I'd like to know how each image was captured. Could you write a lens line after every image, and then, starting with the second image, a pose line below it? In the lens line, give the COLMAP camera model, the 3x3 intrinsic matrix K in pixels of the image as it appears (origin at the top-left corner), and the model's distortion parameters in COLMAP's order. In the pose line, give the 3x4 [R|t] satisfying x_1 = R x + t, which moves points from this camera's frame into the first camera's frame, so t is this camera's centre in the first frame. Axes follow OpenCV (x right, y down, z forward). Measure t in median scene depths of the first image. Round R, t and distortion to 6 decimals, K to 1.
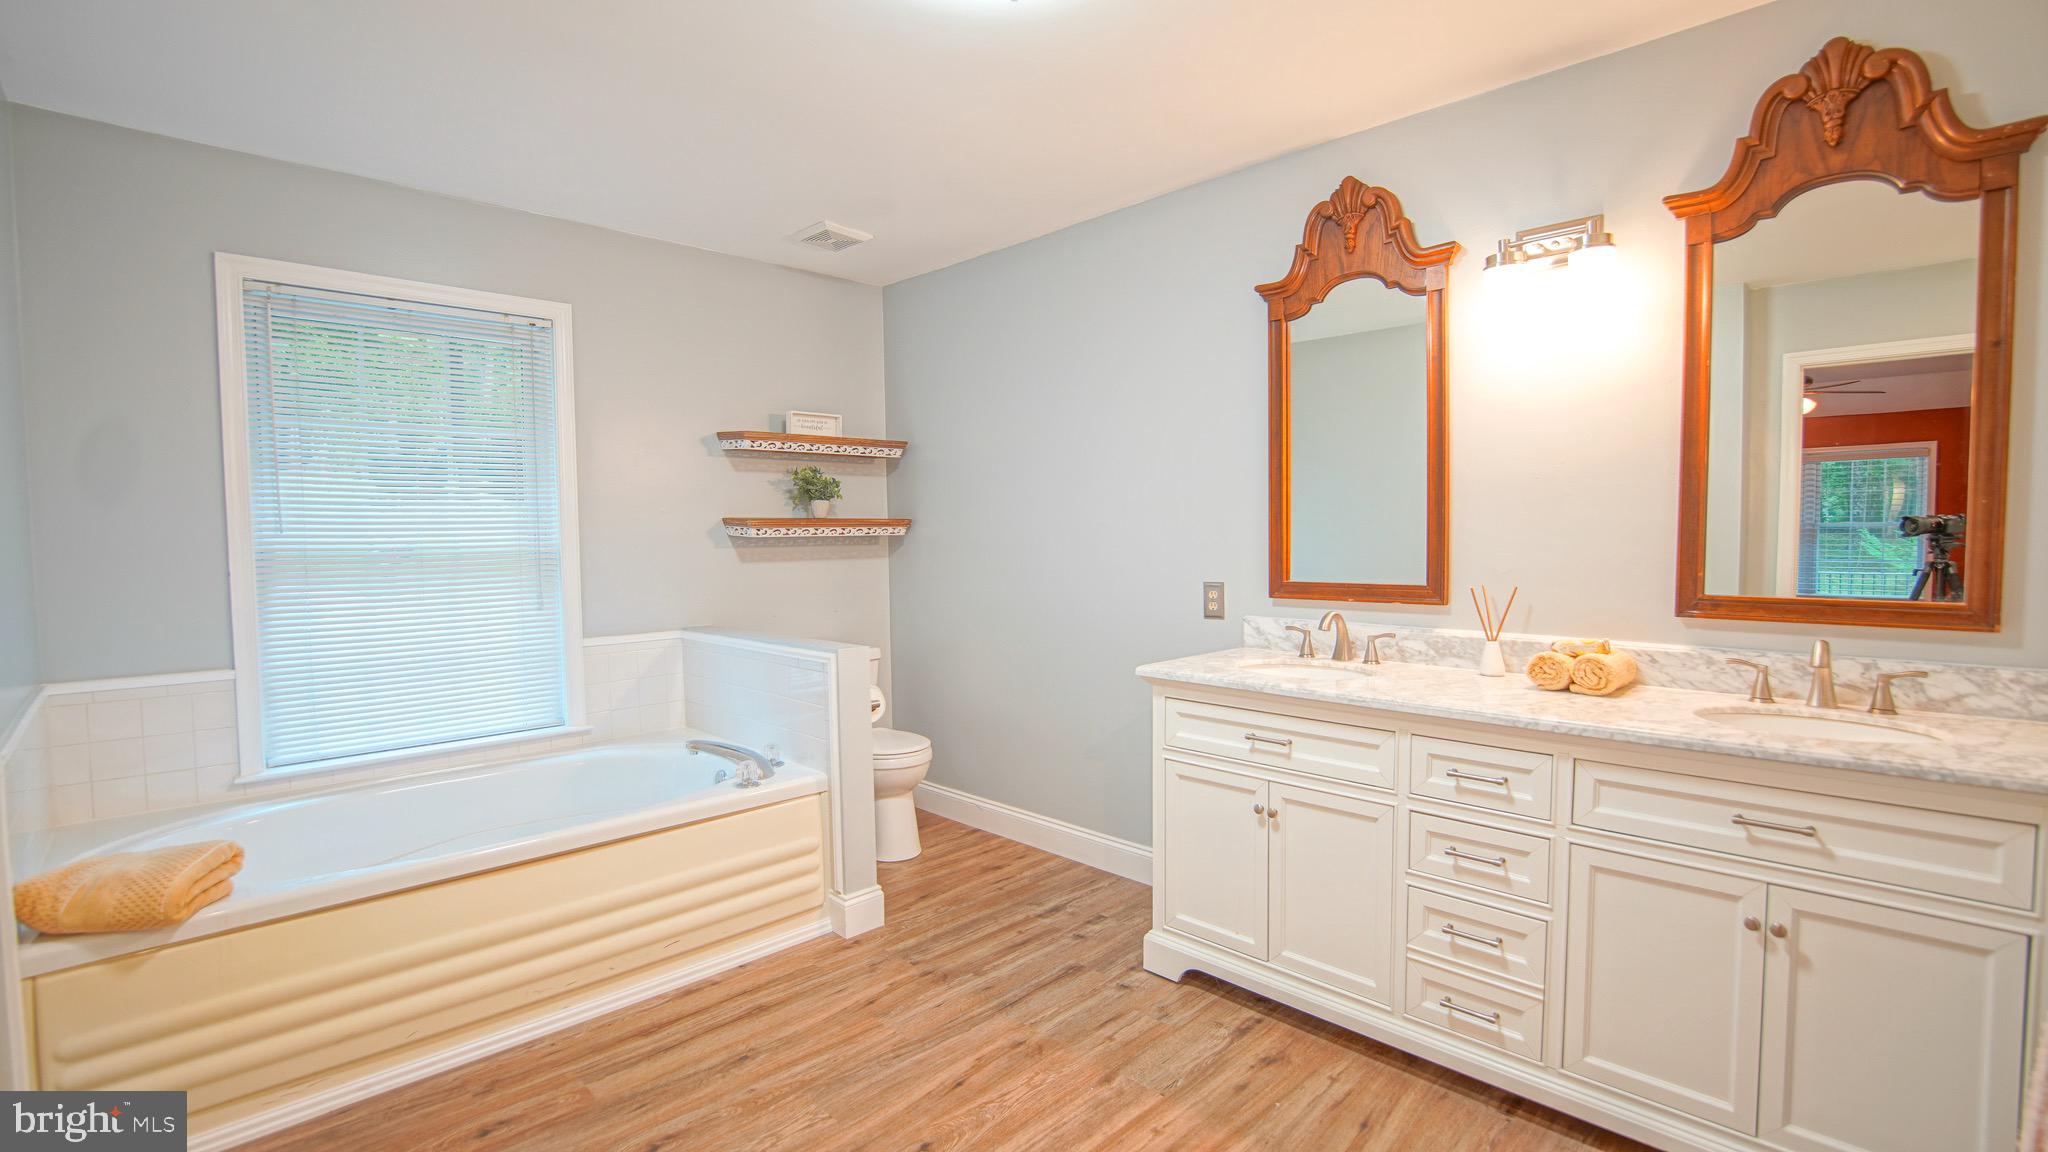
lens RADIAL K [[912.1, 0, 1026.0], [0, 912.1, 579.5], [0, 0, 1]] dist [-0.038983, 0.007650]
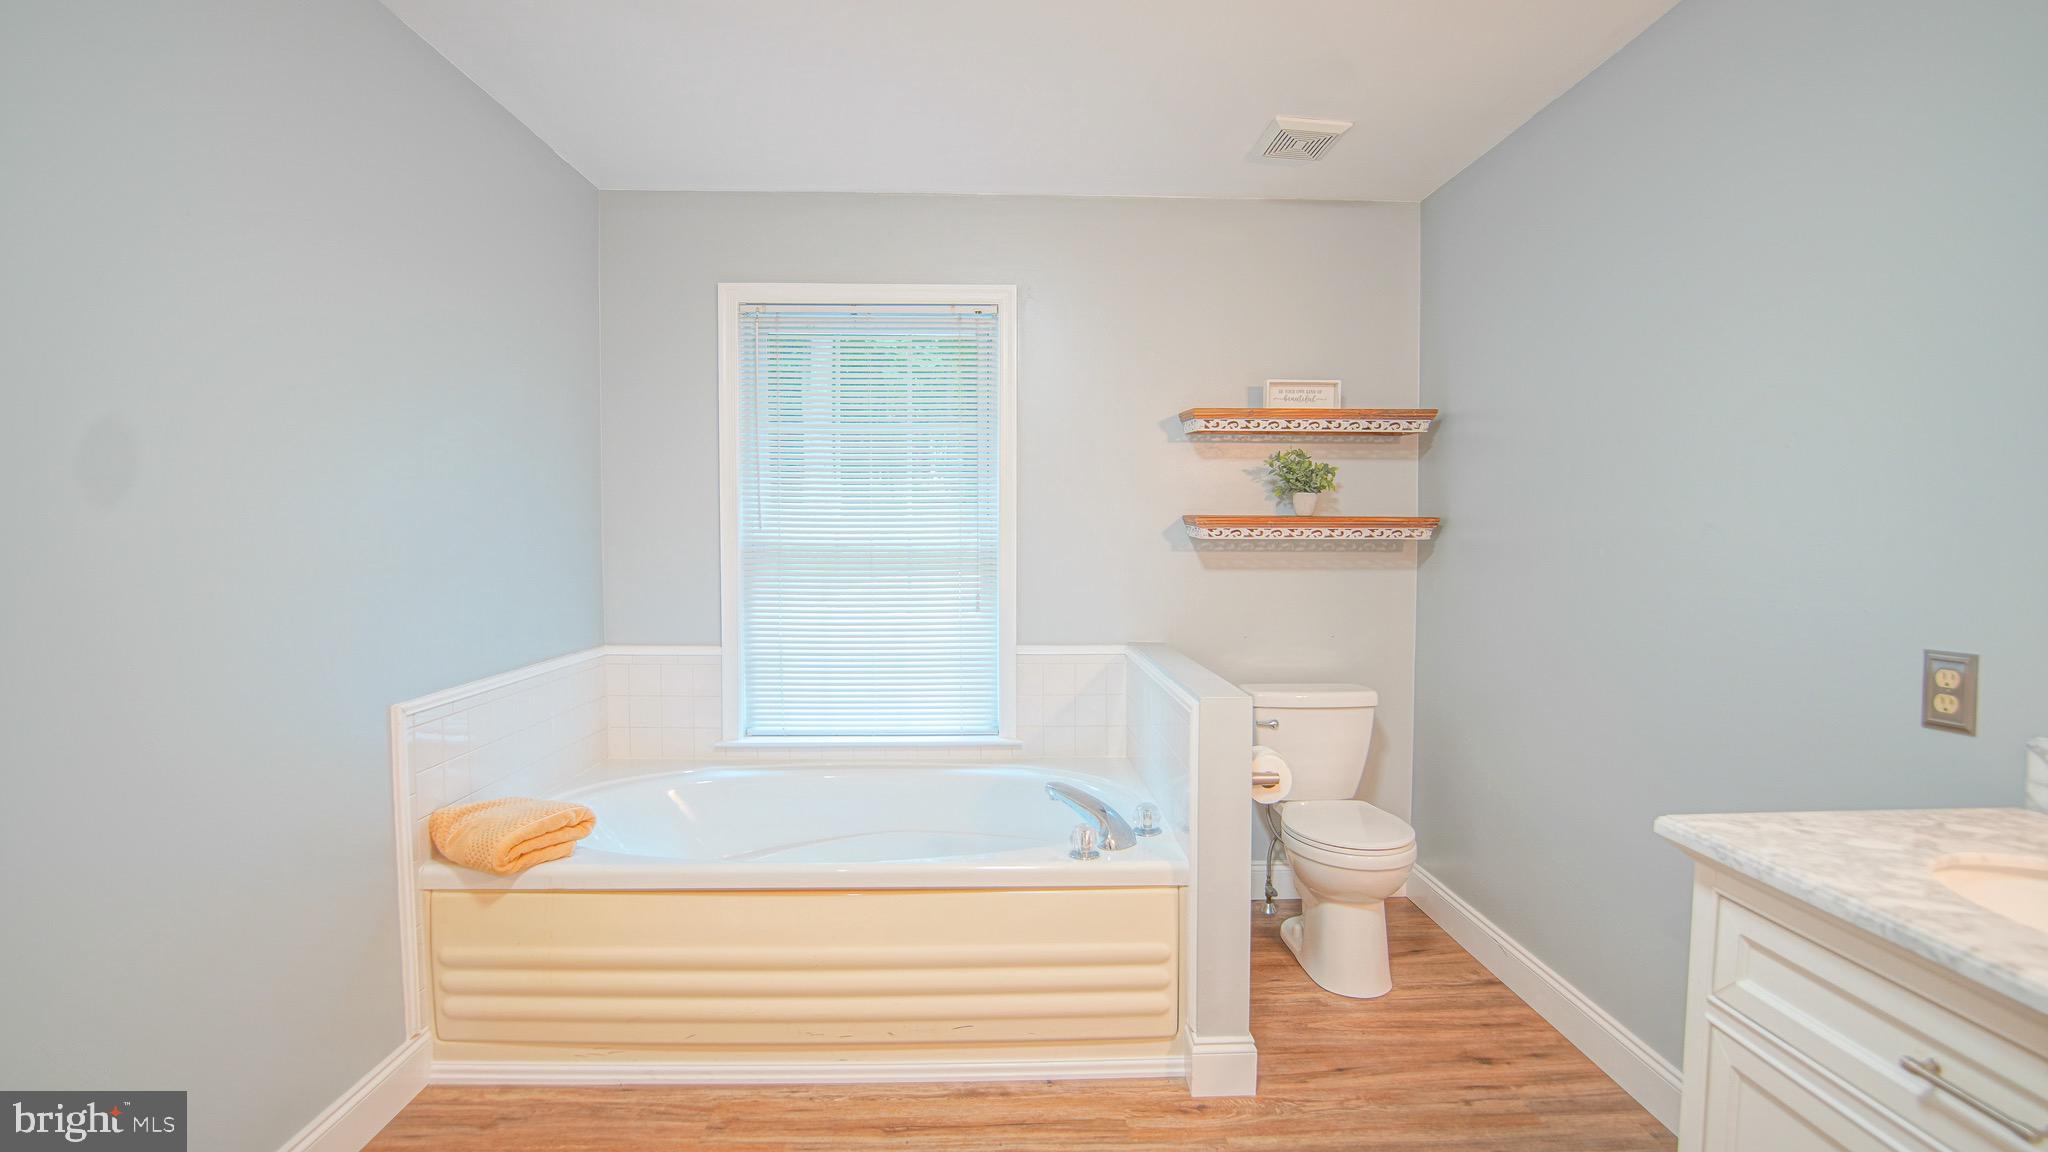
lens RADIAL K [[912.1, 0, 1026.0], [0, 912.1, 579.5], [0, 0, 1]] dist [-0.038983, 0.007650]
pose [[0.731925, 0.044433, -0.679935, 0.195295], [-0.045605, 0.998829, 0.016181, -0.023080], [0.679858, 0.019165, 0.733093, 0.420195]]
